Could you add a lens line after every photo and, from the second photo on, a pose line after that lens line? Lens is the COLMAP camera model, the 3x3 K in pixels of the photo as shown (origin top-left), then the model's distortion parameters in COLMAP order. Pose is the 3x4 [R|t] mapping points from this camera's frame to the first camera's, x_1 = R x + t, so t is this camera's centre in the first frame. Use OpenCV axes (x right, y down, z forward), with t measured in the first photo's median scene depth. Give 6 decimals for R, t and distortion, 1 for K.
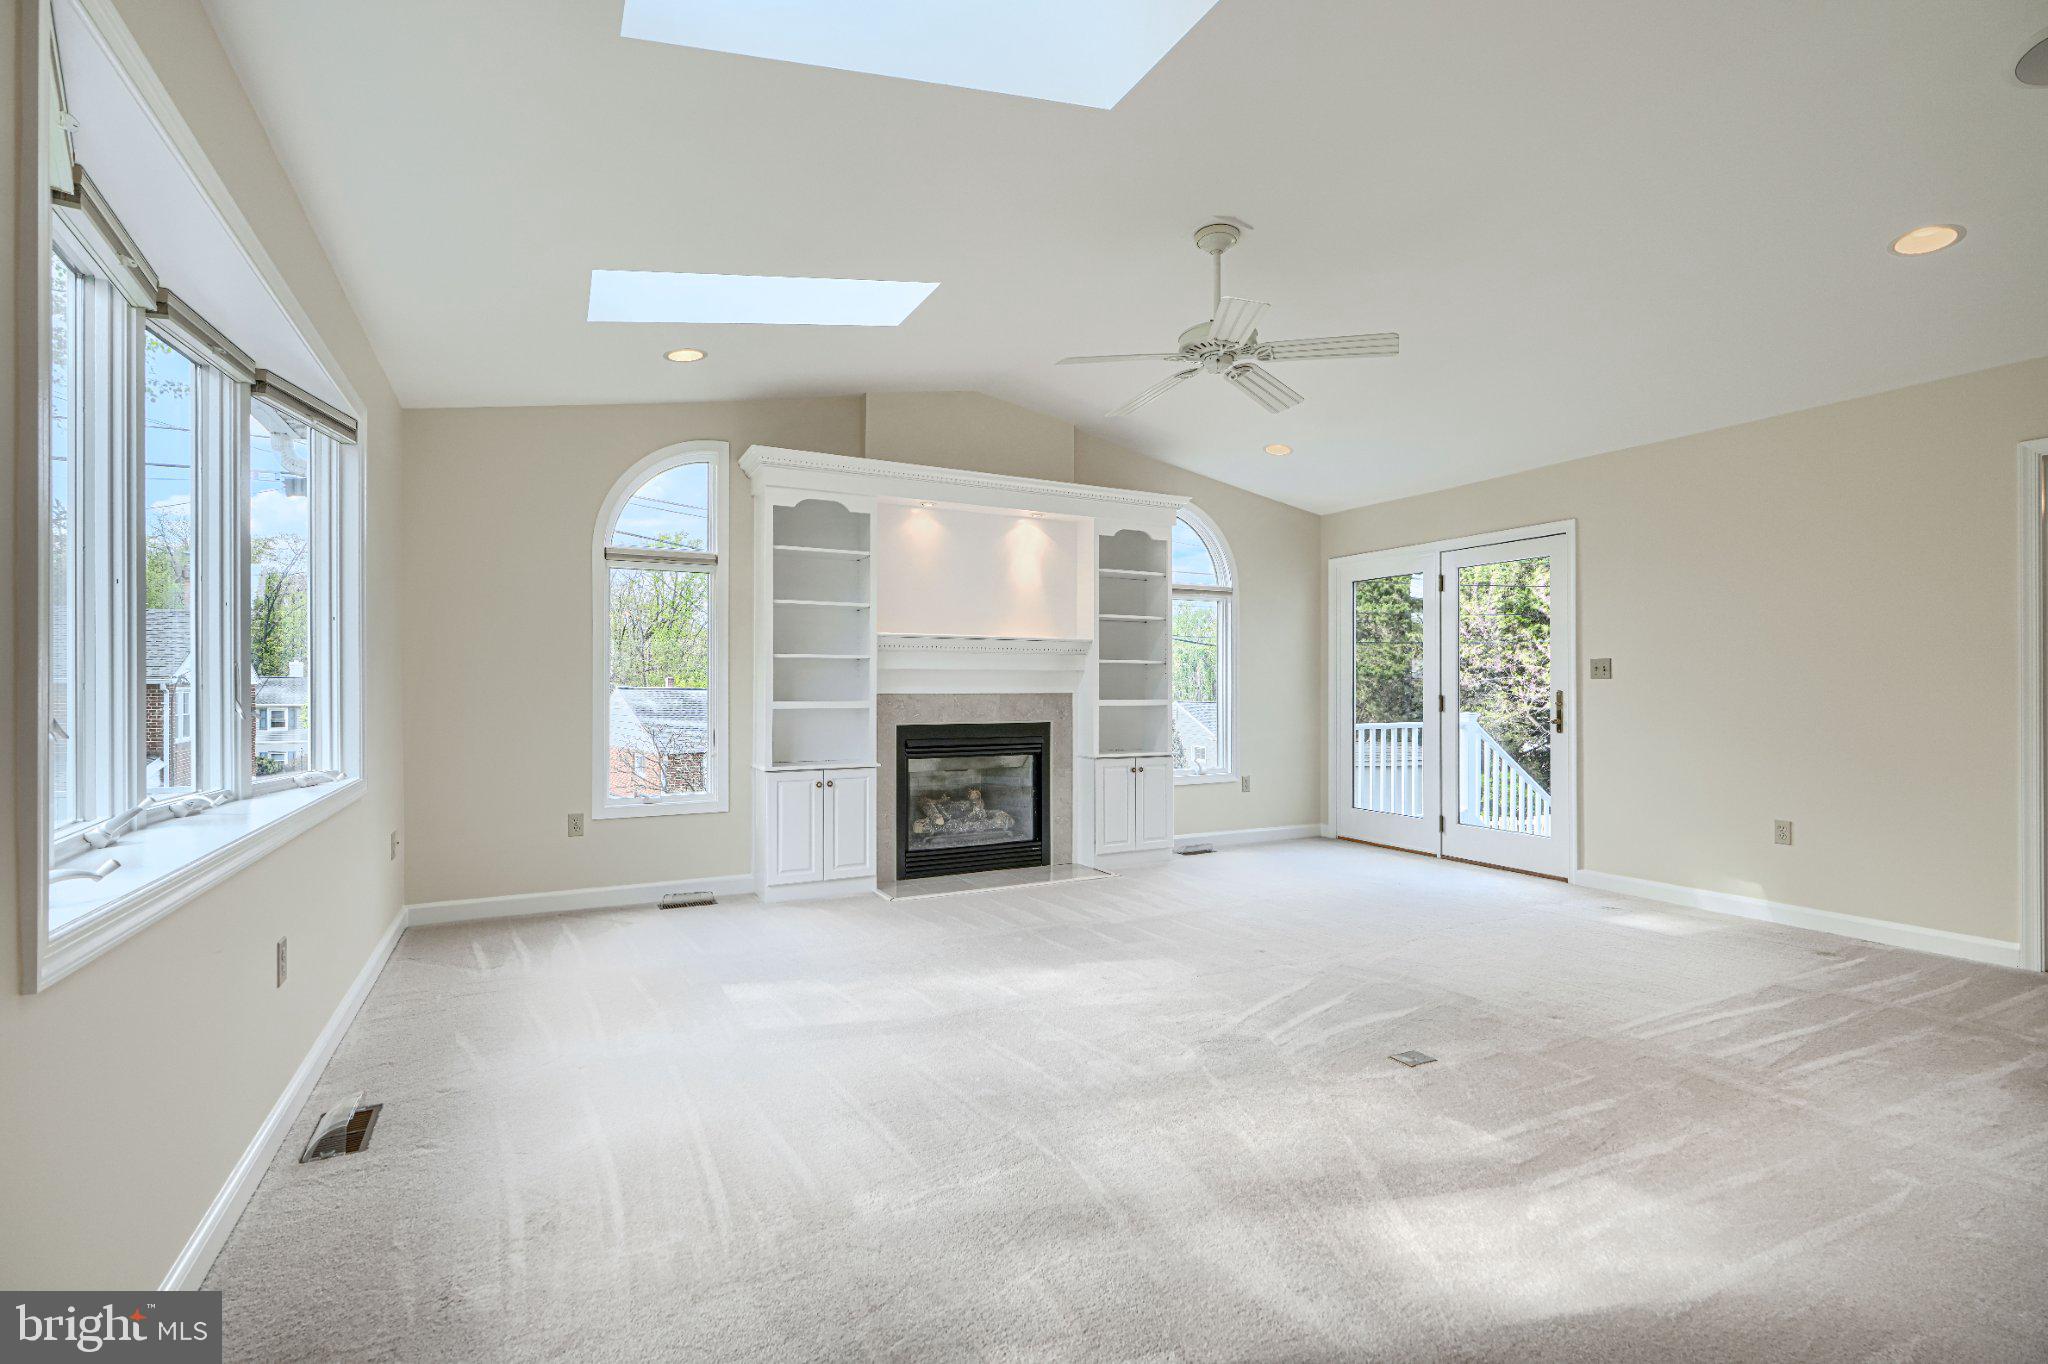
lens RADIAL K [[933.1, 0, 1030.2], [0, 933.1, 683.6], [0, 0, 1]] dist [0.004233, 0.000149]
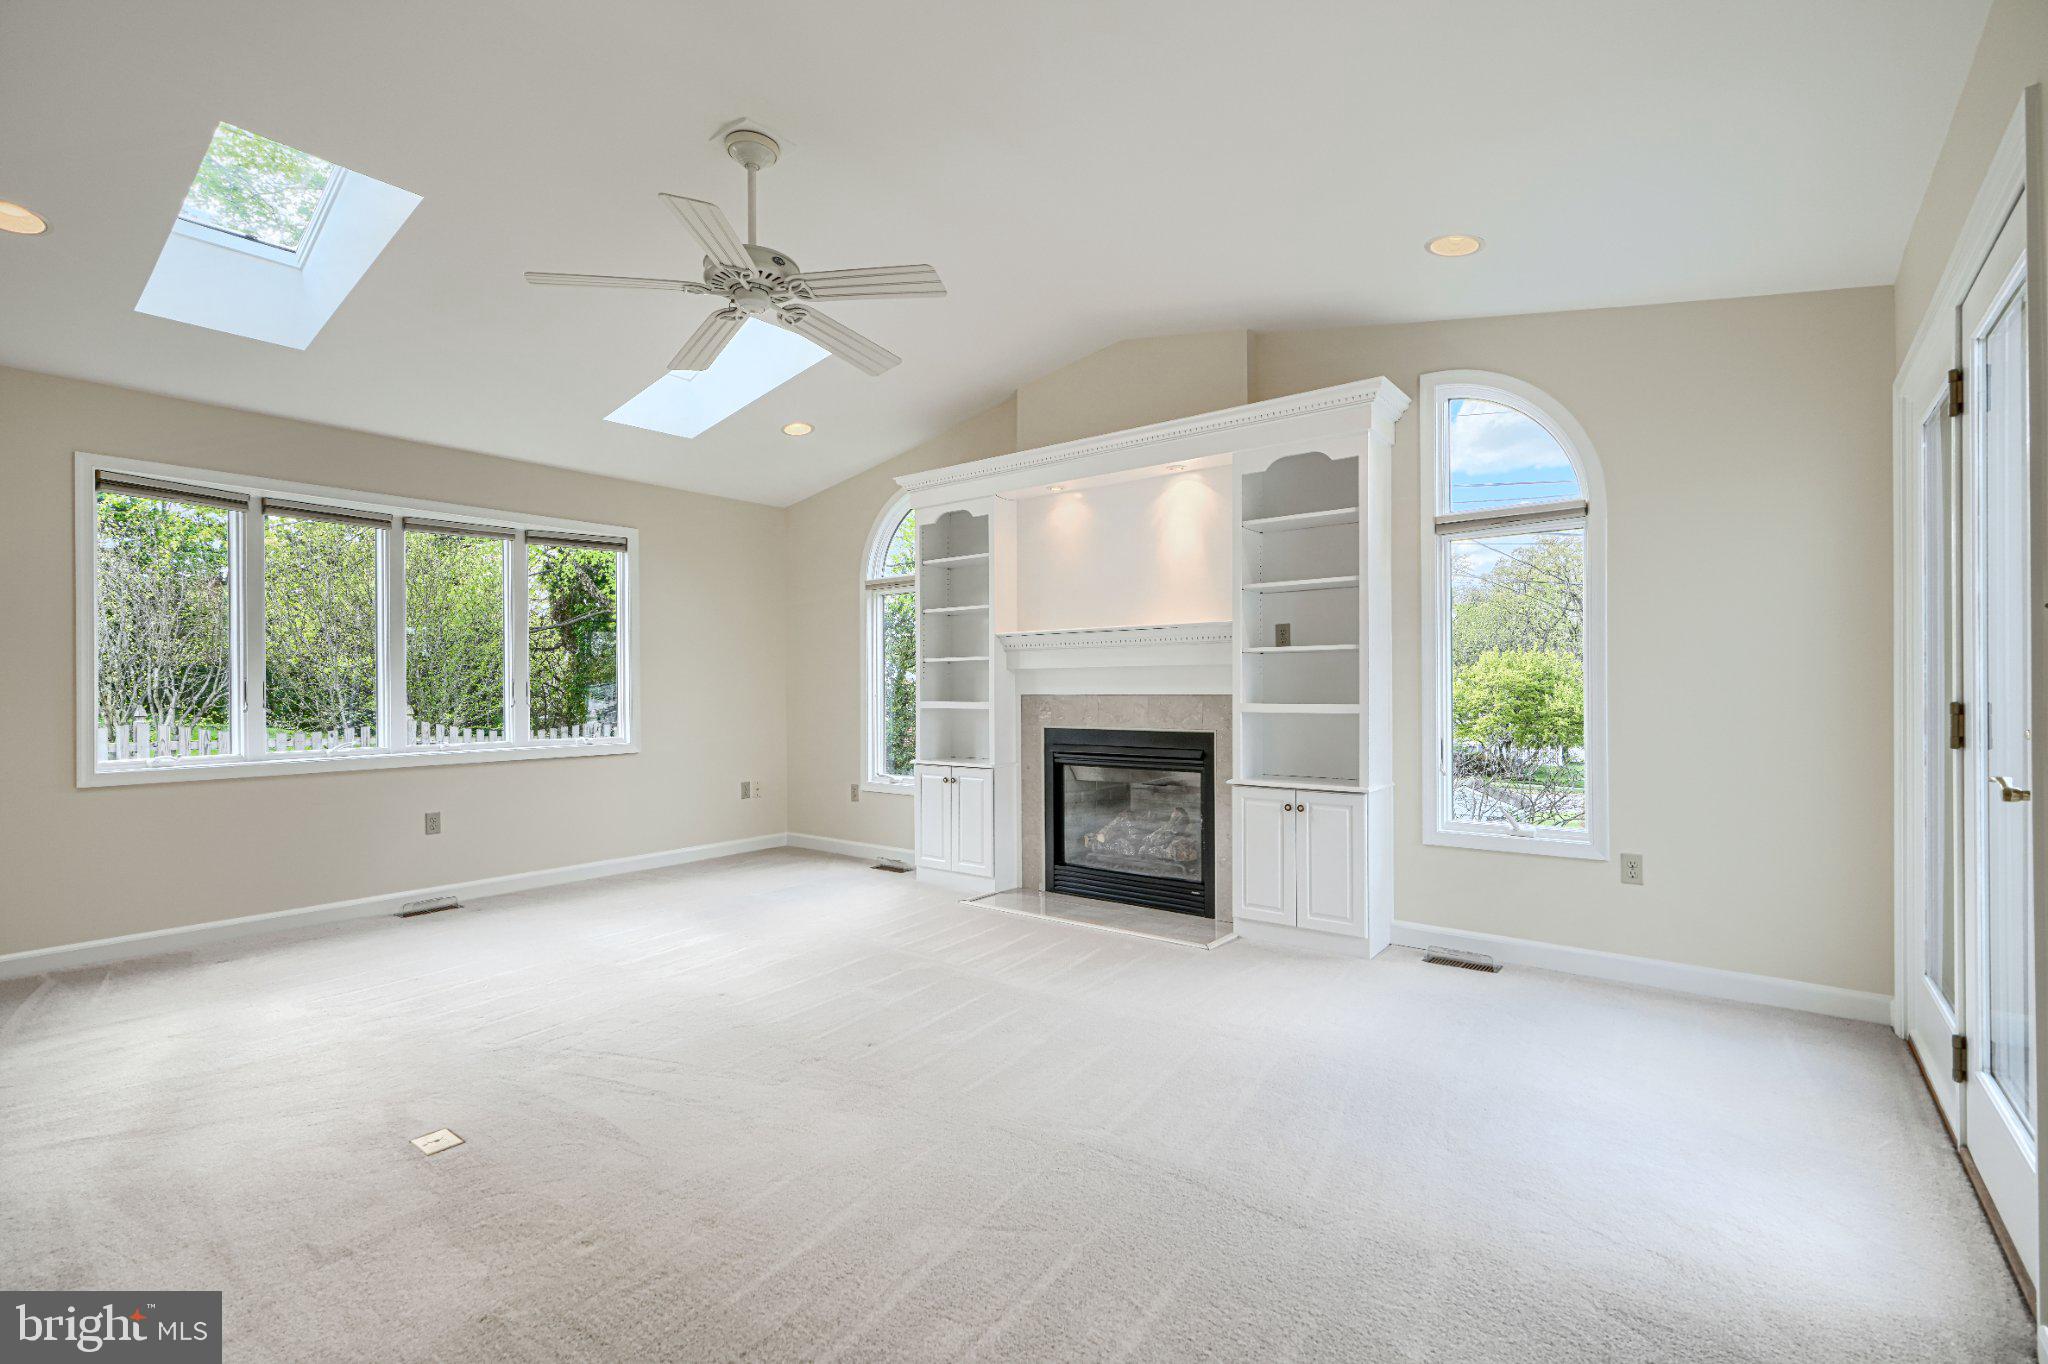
lens RADIAL K [[933.1, 0, 1018.6], [0, 933.1, 688.7], [0, 0, 1]] dist [0.004233, 0.000149]
pose [[0.398472, -0.002604, -0.917177, 0.714203], [0.011917, 0.999926, 0.002339, 0.002252], [0.917103, -0.011862, 0.398473, 0.594930]]
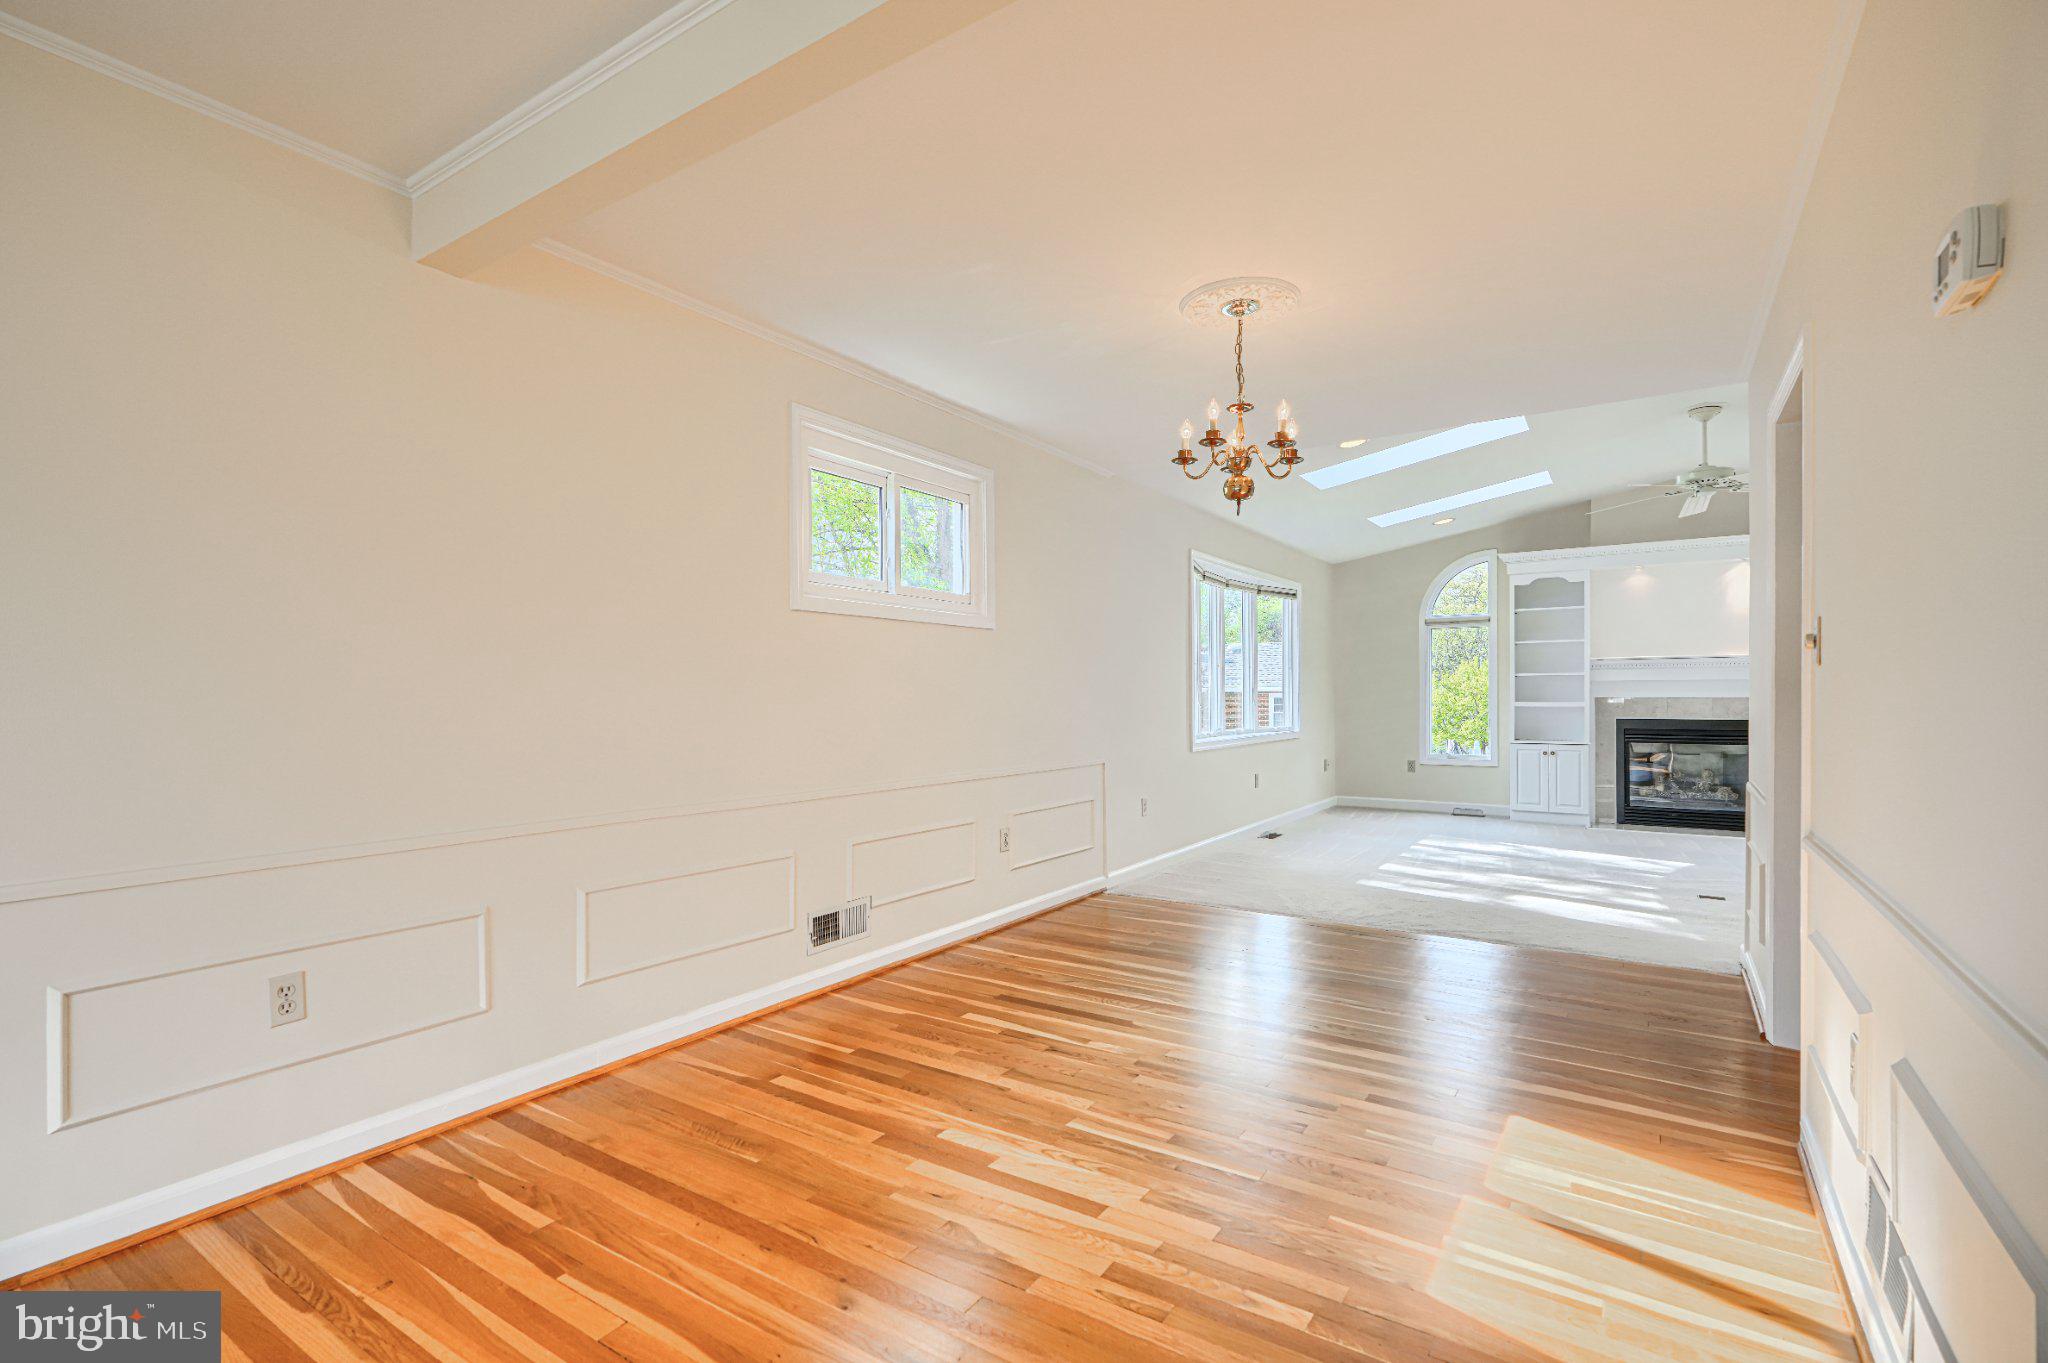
lens RADIAL K [[933.1, 0, 1030.0], [0, 933.1, 698.1], [0, 0, 1]] dist [0.004233, 0.000149]
pose [[0.485635, -0.000218, -0.874161, 0.697410], [0.010218, 0.999933, 0.005427, -0.005205], [0.874102, -0.011568, 0.485605, -0.527799]]
